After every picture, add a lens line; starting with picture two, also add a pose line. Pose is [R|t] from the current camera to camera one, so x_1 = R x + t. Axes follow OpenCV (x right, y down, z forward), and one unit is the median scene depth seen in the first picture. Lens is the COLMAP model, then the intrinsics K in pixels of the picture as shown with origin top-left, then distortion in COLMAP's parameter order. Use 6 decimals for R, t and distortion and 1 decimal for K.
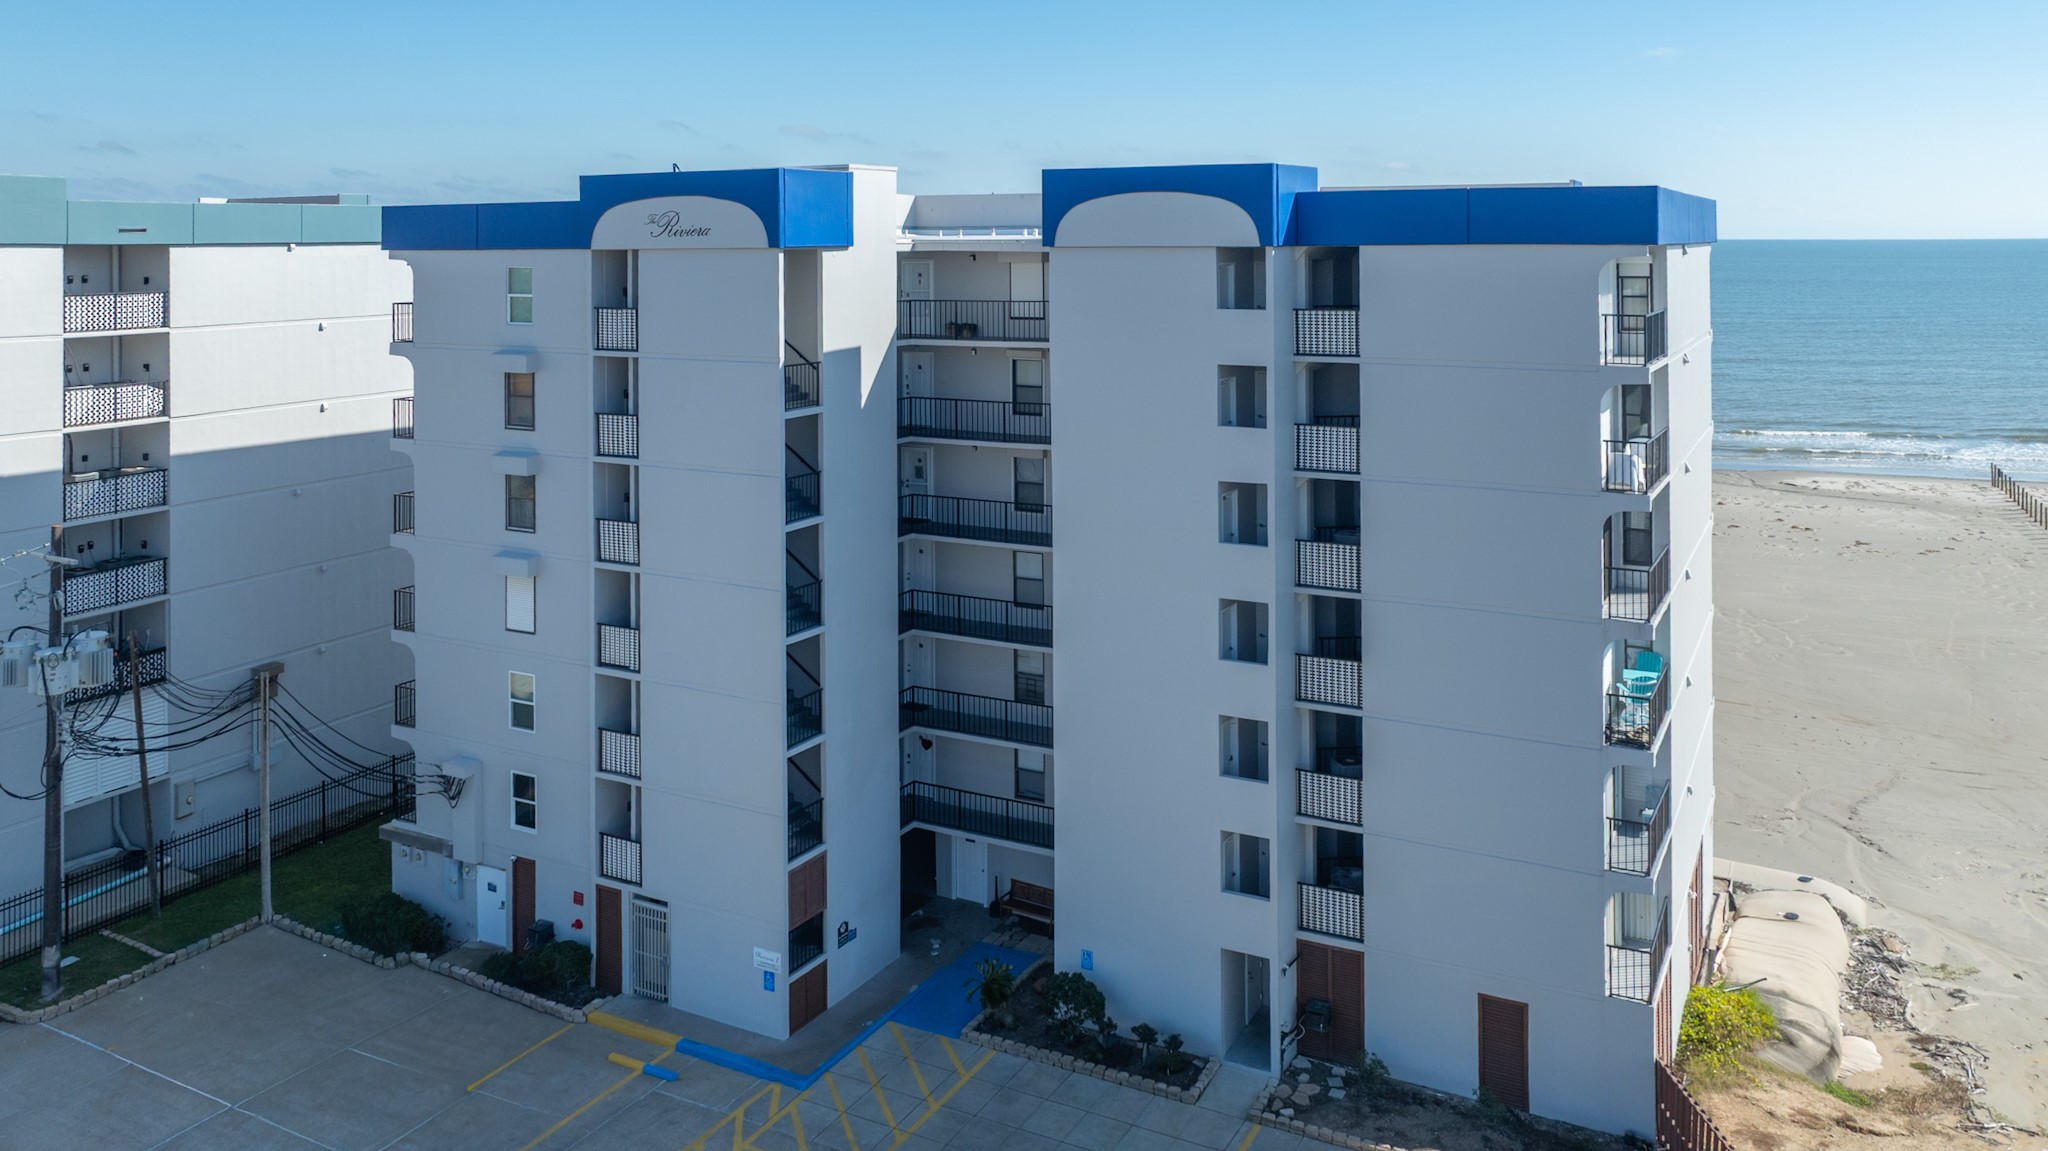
lens RADIAL K [[1508.1, 0, 1015.3], [0, 1508.1, 284.5], [0, 0, 1]] dist [-0.007042, -0.001466]
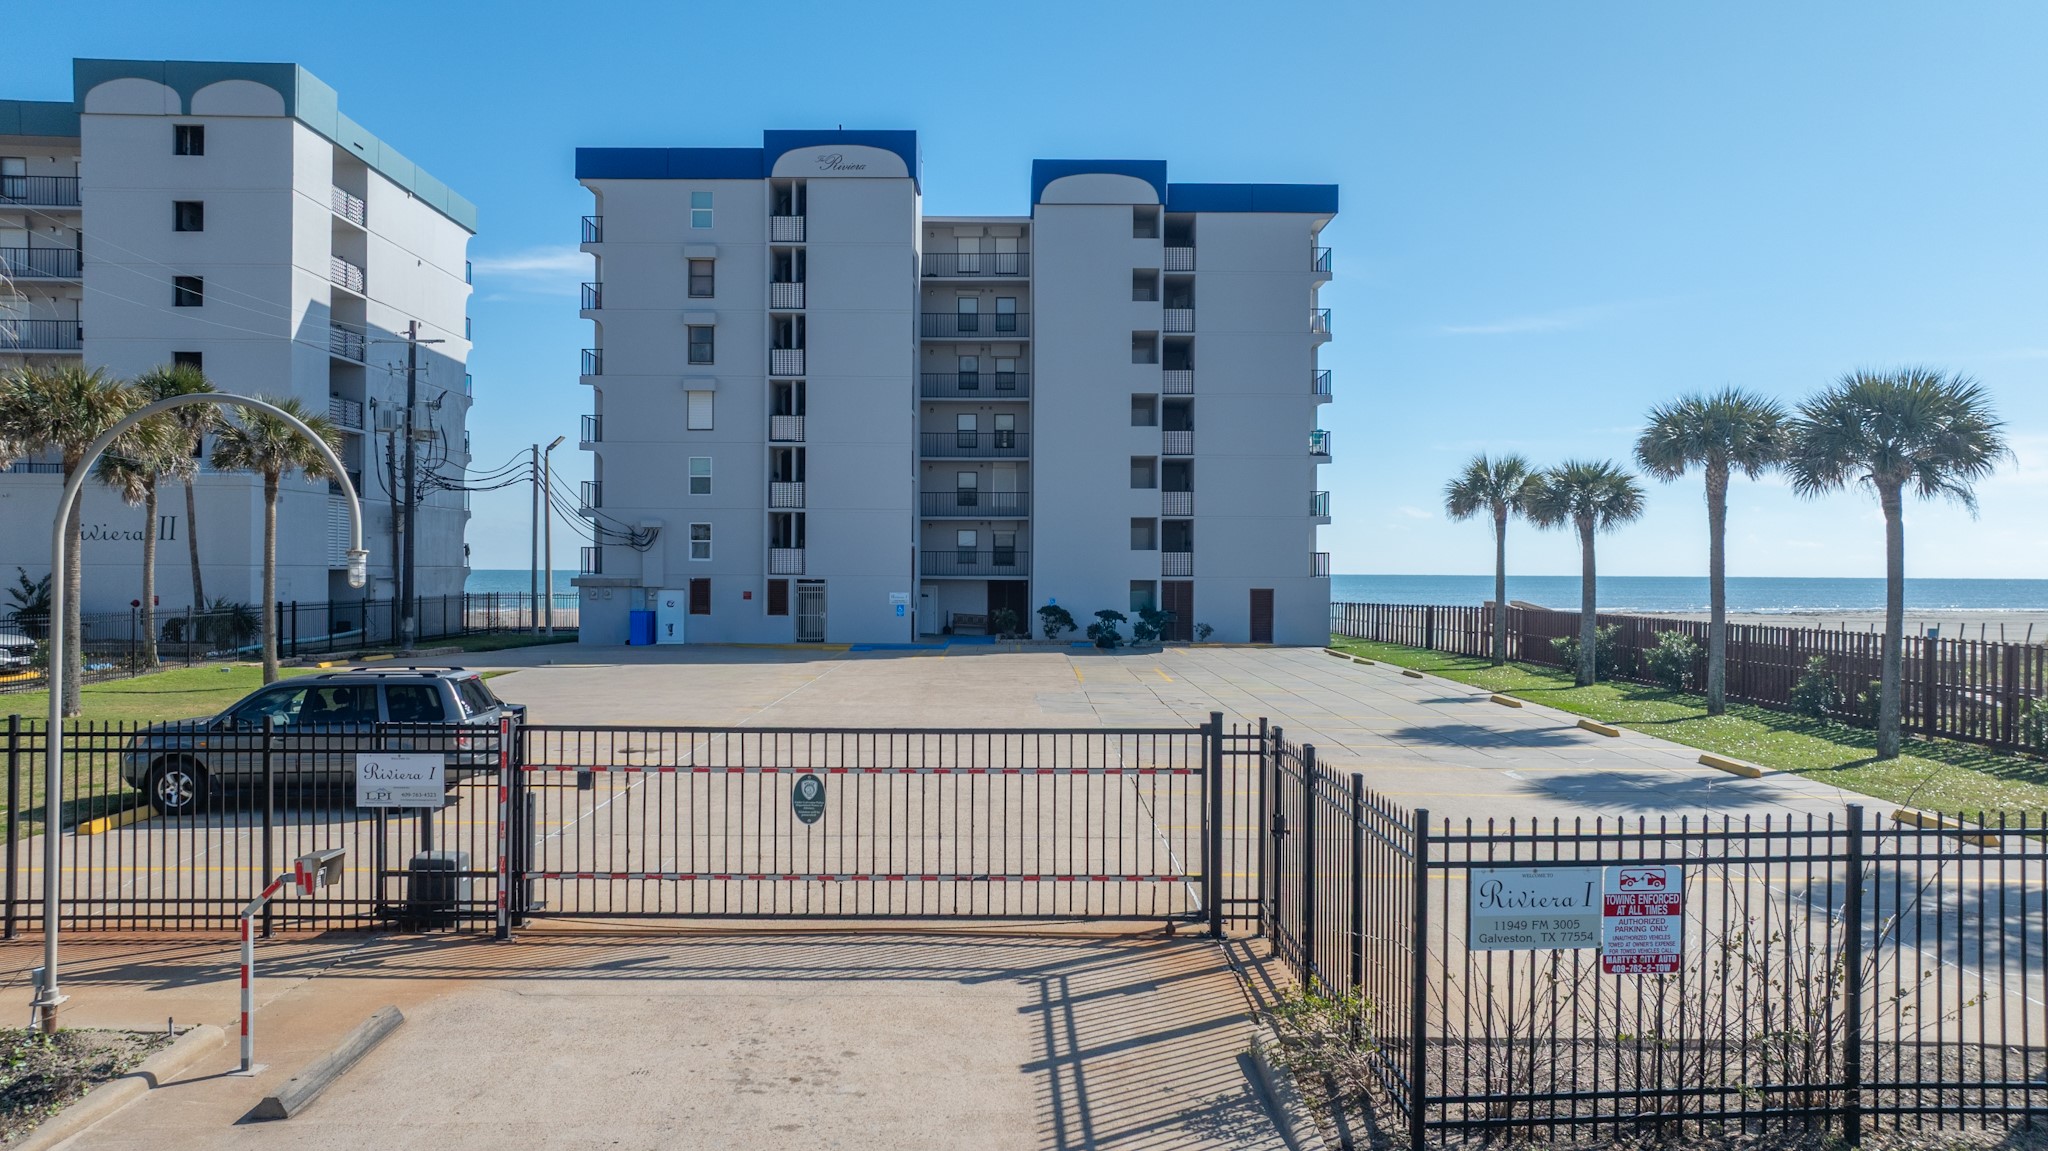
lens RADIAL K [[1326.8, 0, 1024.0], [0, 1326.8, 575.5], [0, 0, 1]] dist [-0.000541, -0.001176]
pose [[0.882142, -0.010811, 0.470859, -0.717707], [0.002450, 0.999828, 0.018366, 0.376462], [-0.470977, -0.015048, 0.882017, -0.385430]]
